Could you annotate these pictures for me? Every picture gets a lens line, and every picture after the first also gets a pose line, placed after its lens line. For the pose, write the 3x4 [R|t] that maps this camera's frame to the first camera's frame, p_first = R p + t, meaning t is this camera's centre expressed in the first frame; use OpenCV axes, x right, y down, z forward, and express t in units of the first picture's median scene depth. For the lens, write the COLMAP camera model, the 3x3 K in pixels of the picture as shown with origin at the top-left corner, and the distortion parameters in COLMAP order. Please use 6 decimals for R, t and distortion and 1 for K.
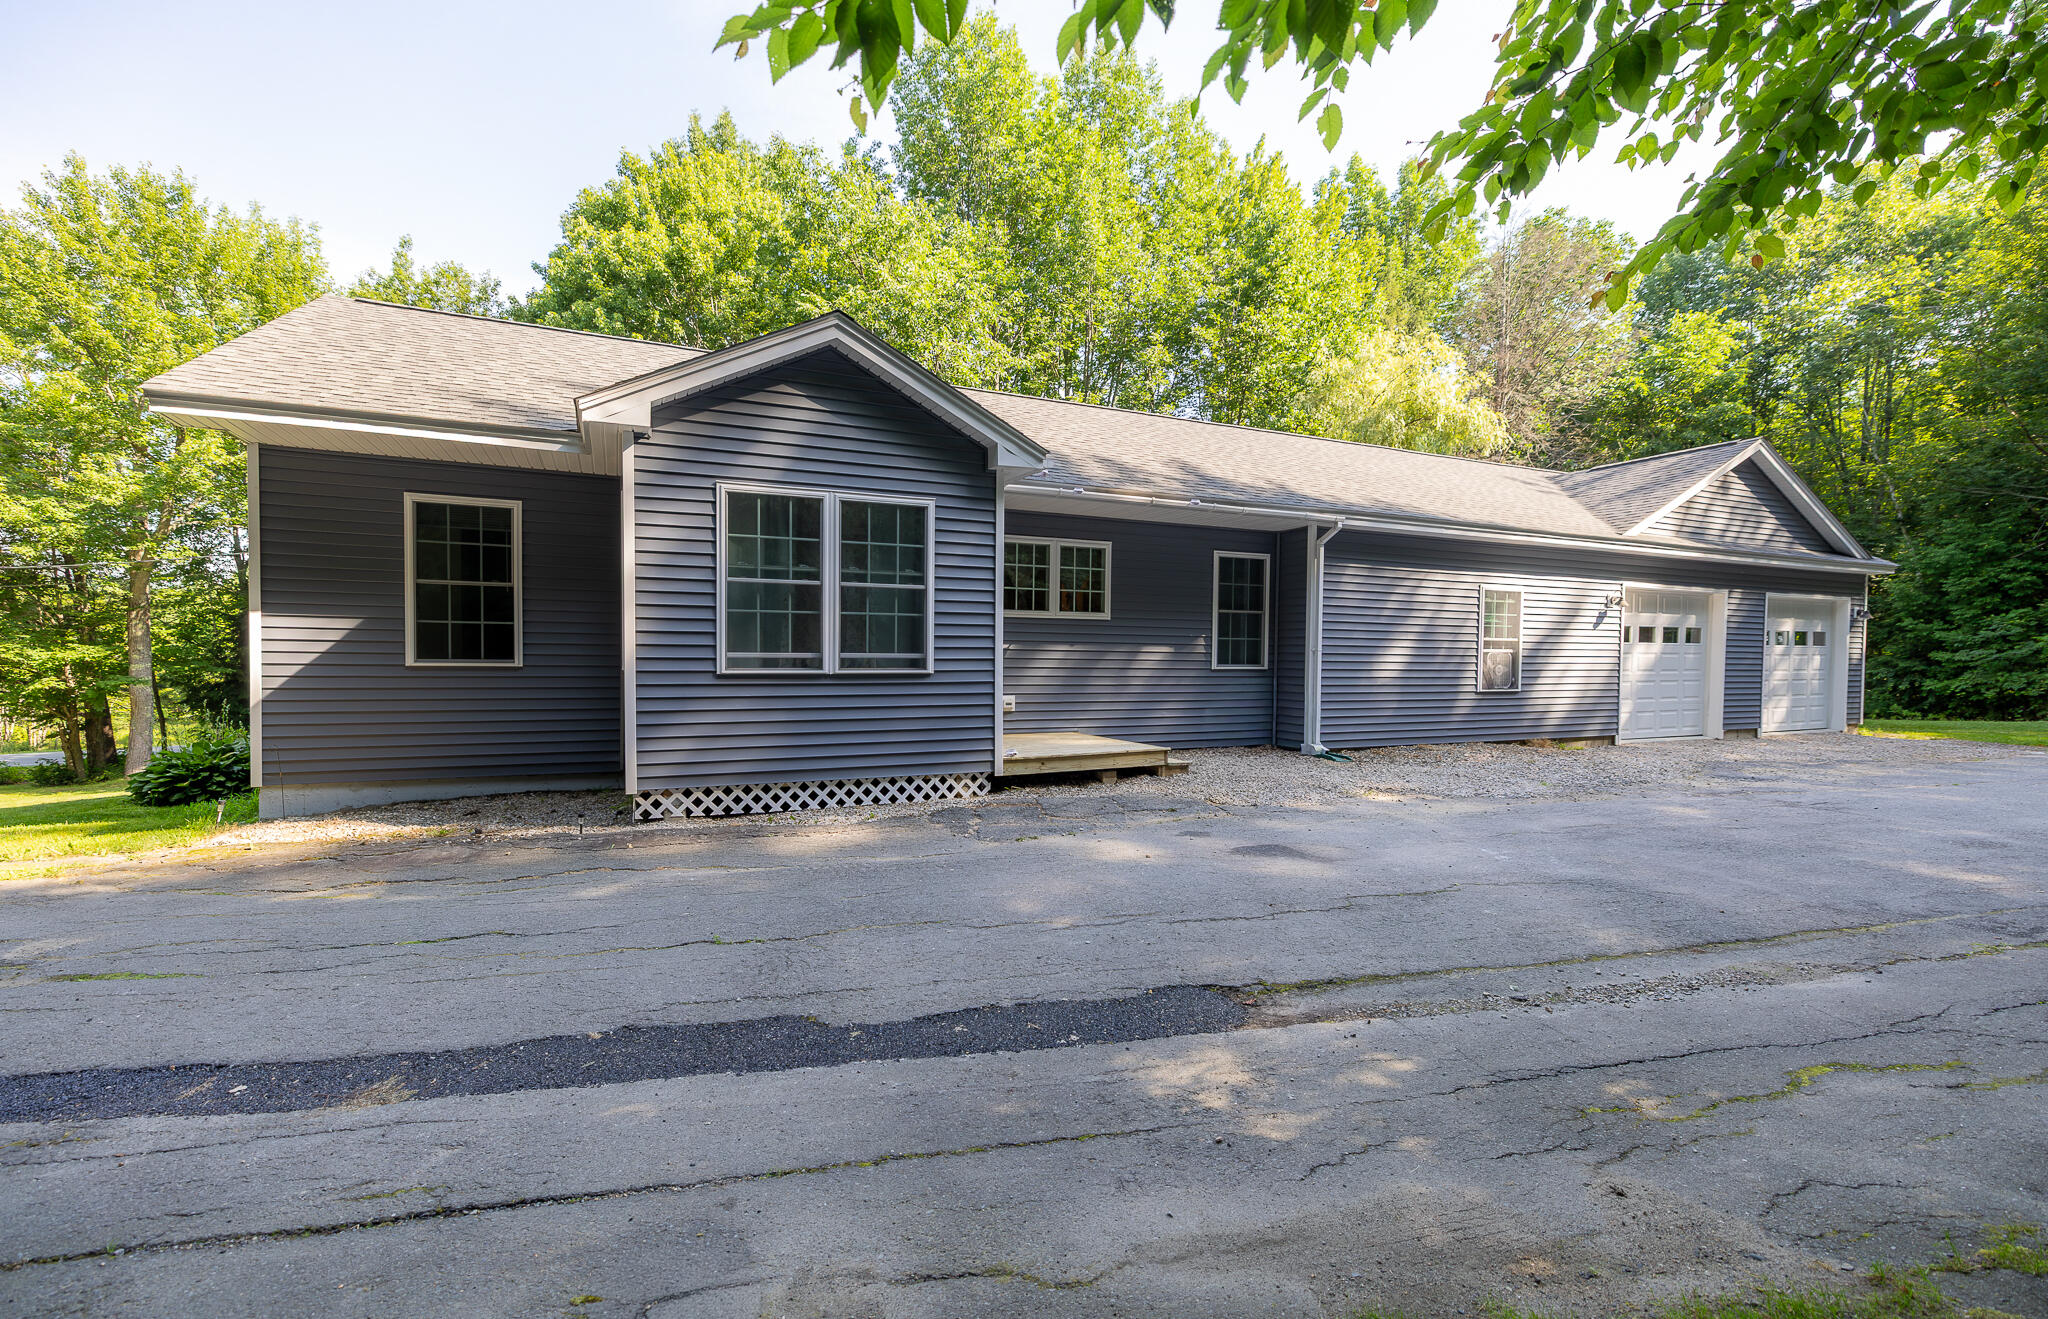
lens RADIAL K [[919.8, 0, 1022.2], [0, 919.8, 679.3], [0, 0, 1]] dist [0.002989, 0.000255]
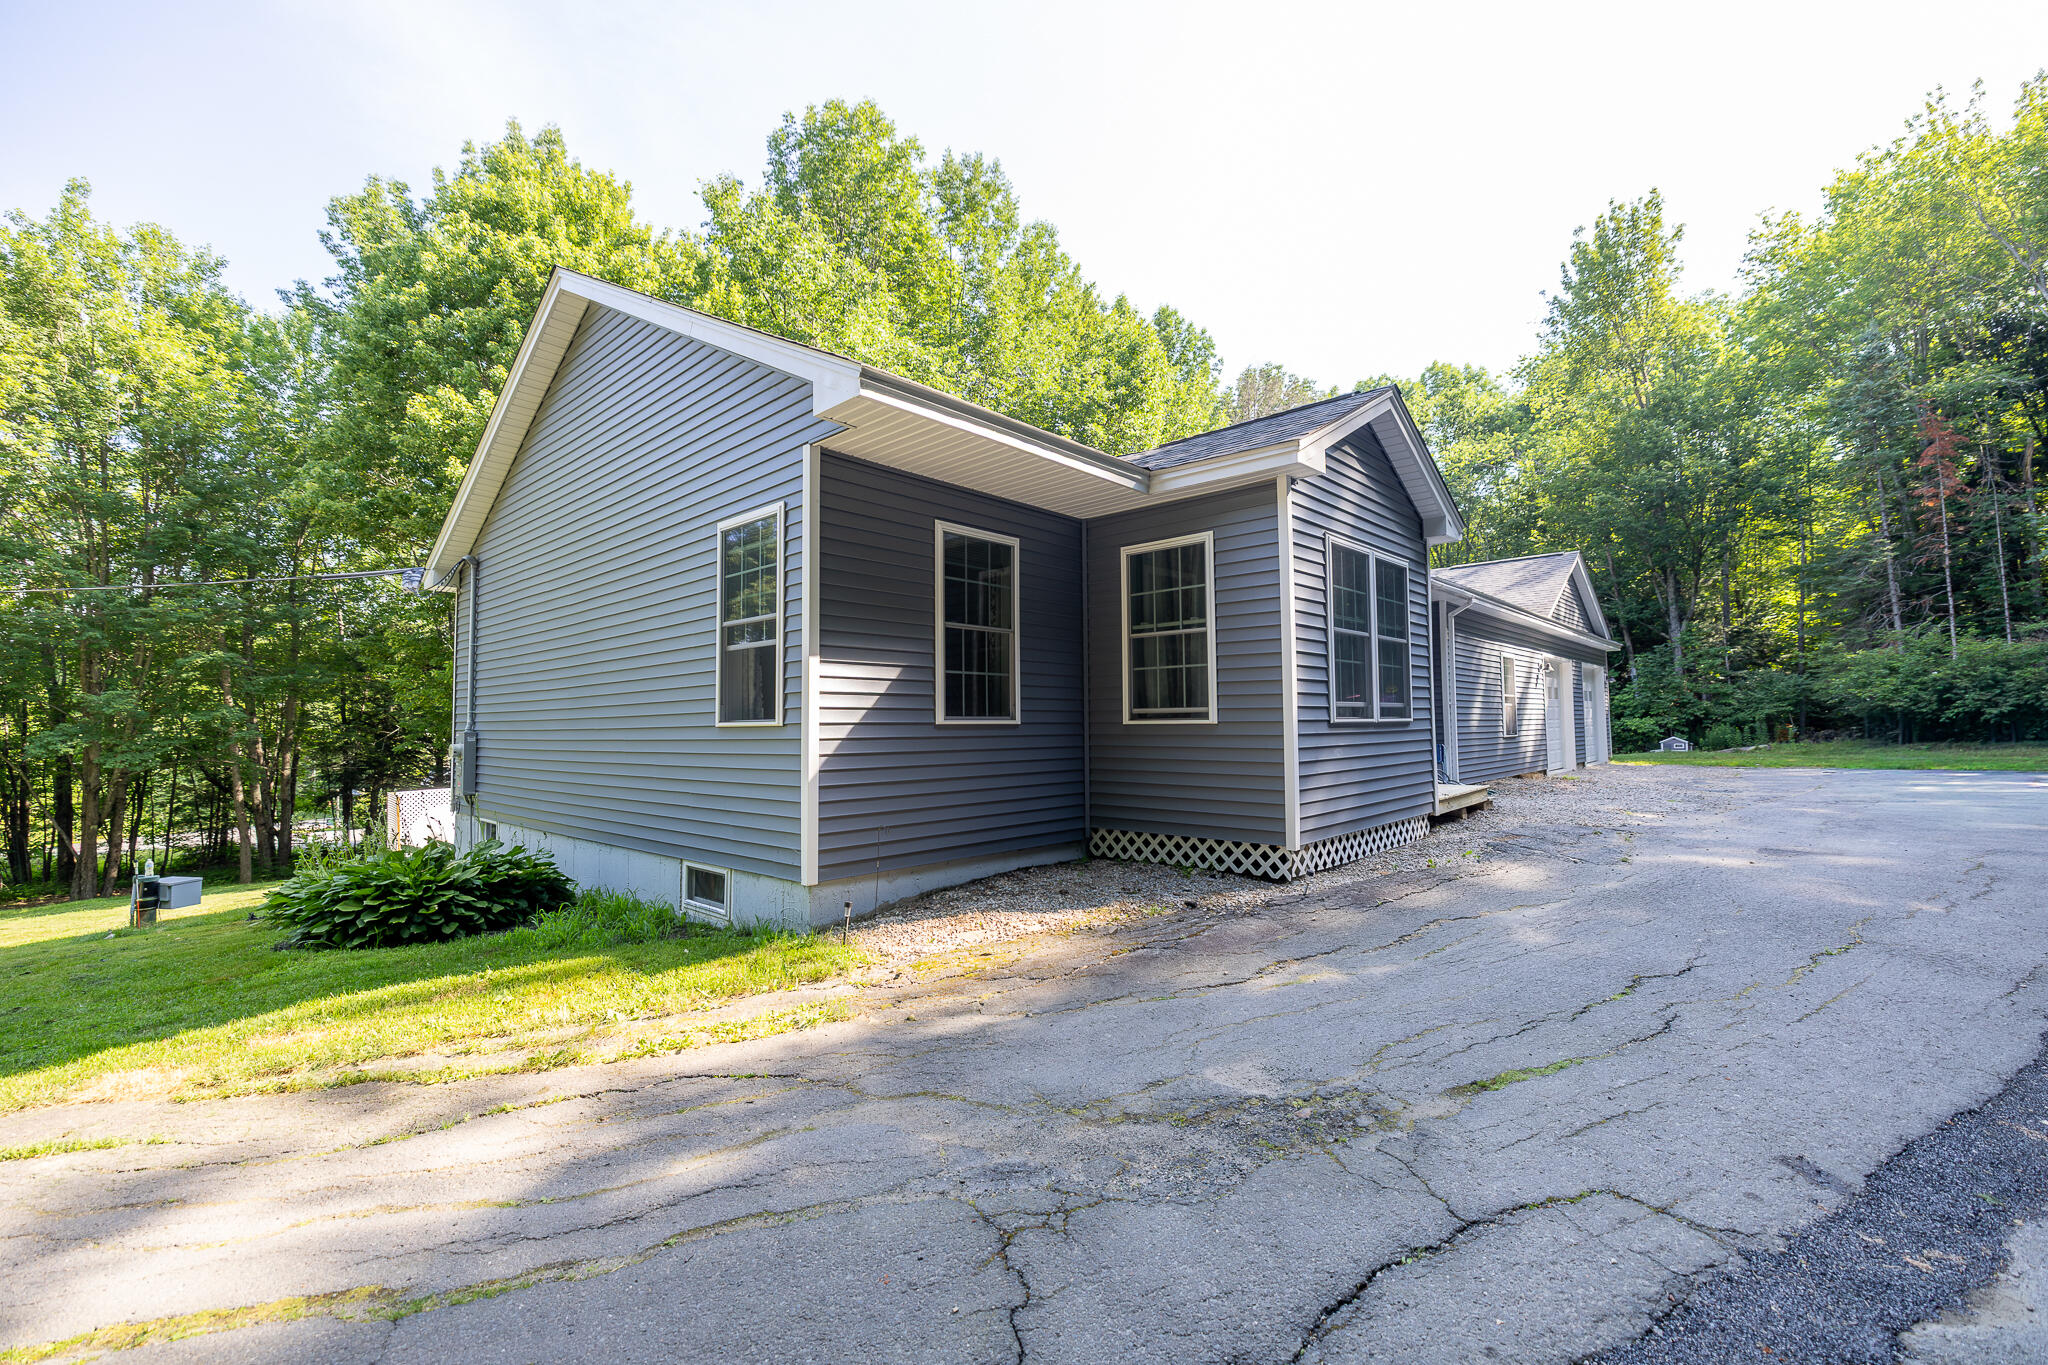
lens RADIAL K [[892.2, 0, 1015.4], [0, 892.2, 679.9], [0, 0, 1]] dist [0.001966, 0.000660]
pose [[0.914864, 0.000510, 0.403763, -0.927205], [0.032380, 0.996686, -0.074627, 0.007867], [-0.402463, 0.081347, 0.911815, 0.229921]]
